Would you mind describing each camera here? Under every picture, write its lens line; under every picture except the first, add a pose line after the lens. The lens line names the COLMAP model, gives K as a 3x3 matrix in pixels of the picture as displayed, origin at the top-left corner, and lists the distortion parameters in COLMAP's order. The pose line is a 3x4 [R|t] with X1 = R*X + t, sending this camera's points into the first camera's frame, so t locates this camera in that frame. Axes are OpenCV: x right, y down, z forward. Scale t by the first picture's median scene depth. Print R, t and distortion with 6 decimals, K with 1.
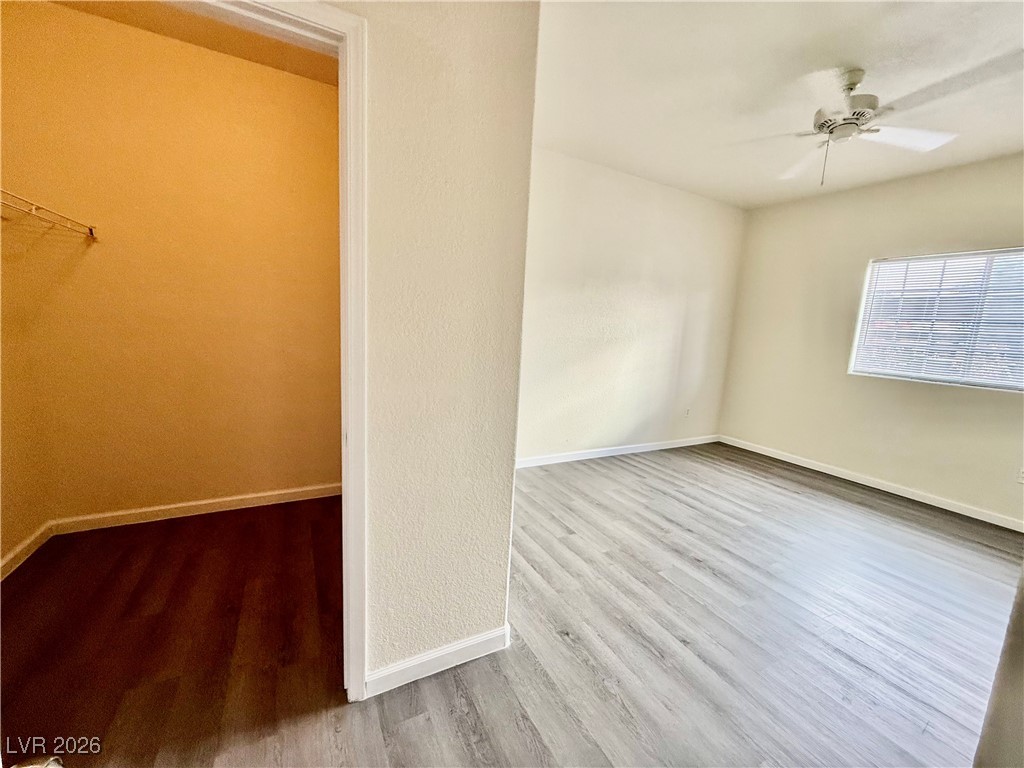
lens RADIAL K [[405.7, 0, 513.5], [0, 405.7, 379.0], [0, 0, 1]] dist [0.000310, 0.000667]
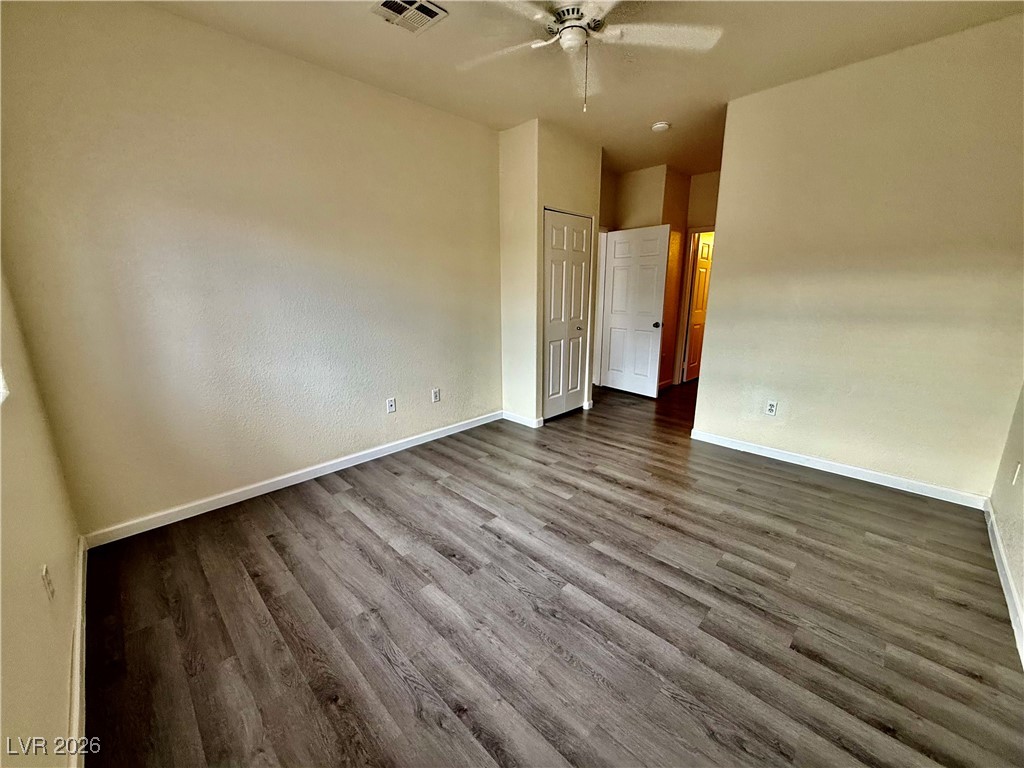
lens RADIAL K [[405.7, 0, 513.5], [0, 405.7, 384.0], [0, 0, 1]] dist [0.000310, 0.000667]
pose [[-0.954370, 0.018418, -0.298059, 0.841784], [-0.086420, 0.938355, 0.334695, -0.154728], [0.285849, 0.345181, -0.893947, 1.388273]]
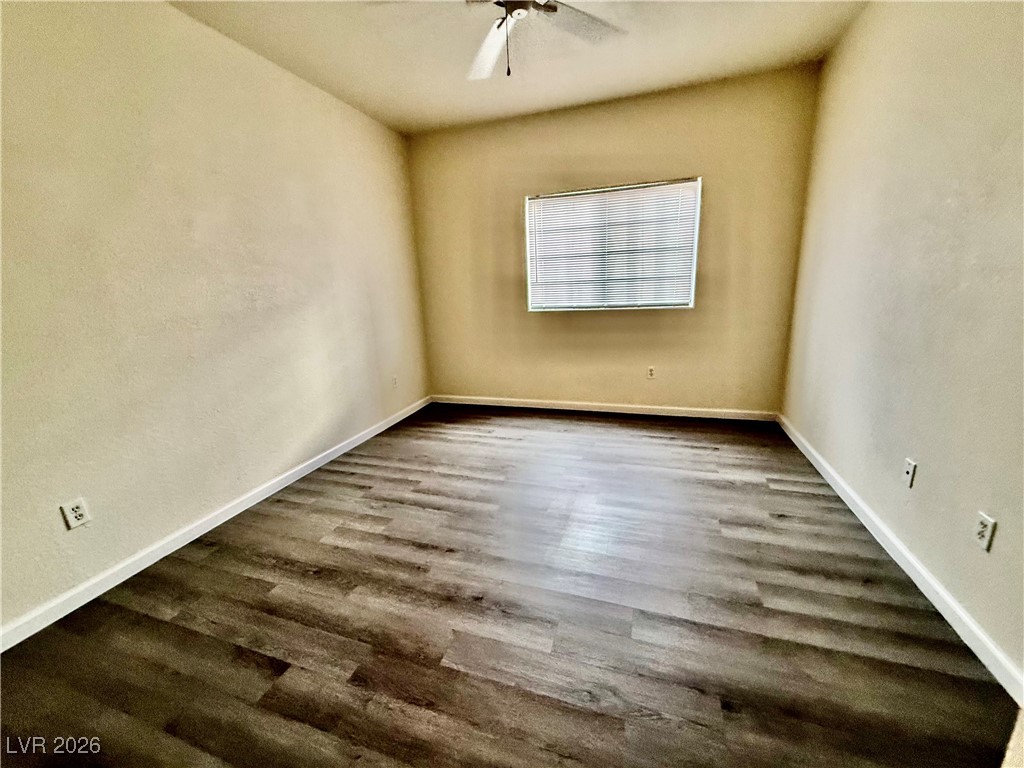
lens RADIAL K [[405.7, 0, 507.0], [0, 405.7, 380.6], [0, 0, 1]] dist [0.000310, 0.000667]
pose [[0.732584, -0.249320, 0.633372, 0.094303], [0.177763, 0.968289, 0.175549, -0.042138], [-0.657055, -0.016015, 0.753673, 0.310929]]
